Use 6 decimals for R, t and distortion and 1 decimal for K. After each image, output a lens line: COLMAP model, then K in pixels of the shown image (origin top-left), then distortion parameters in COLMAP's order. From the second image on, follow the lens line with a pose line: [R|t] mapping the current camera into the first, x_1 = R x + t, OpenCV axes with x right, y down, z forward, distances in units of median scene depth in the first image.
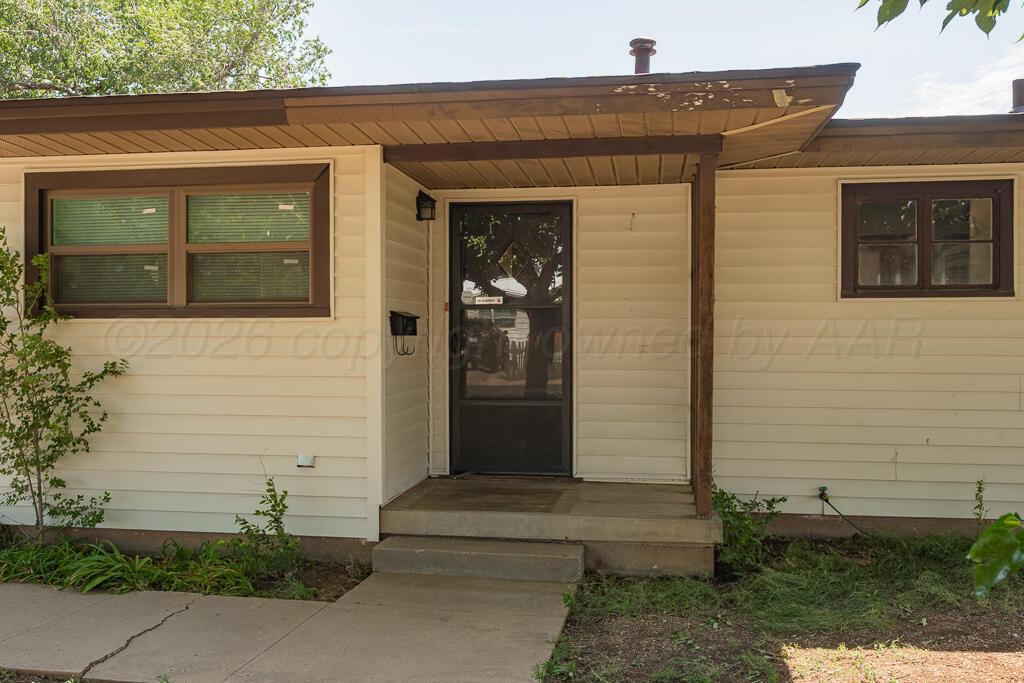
lens RADIAL K [[964.0, 0, 511.2], [0, 964.0, 341.1], [0, 0, 1]] dist [-0.014356, -0.001961]
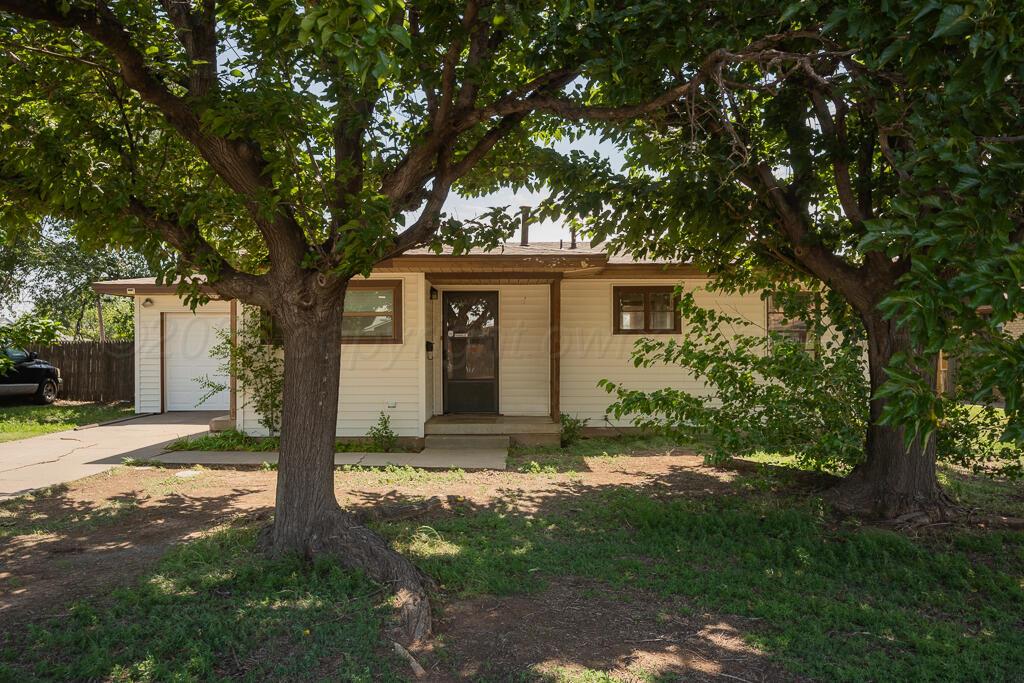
lens RADIAL K [[741.9, 0, 511.2], [0, 741.9, 342.3], [0, 0, 1]] dist [-0.007939, -0.000931]
pose [[0.990461, -0.001631, 0.137784, -0.164063], [0.003612, 0.999894, -0.014128, -0.001594], [-0.137746, 0.014491, 0.990362, -0.806435]]
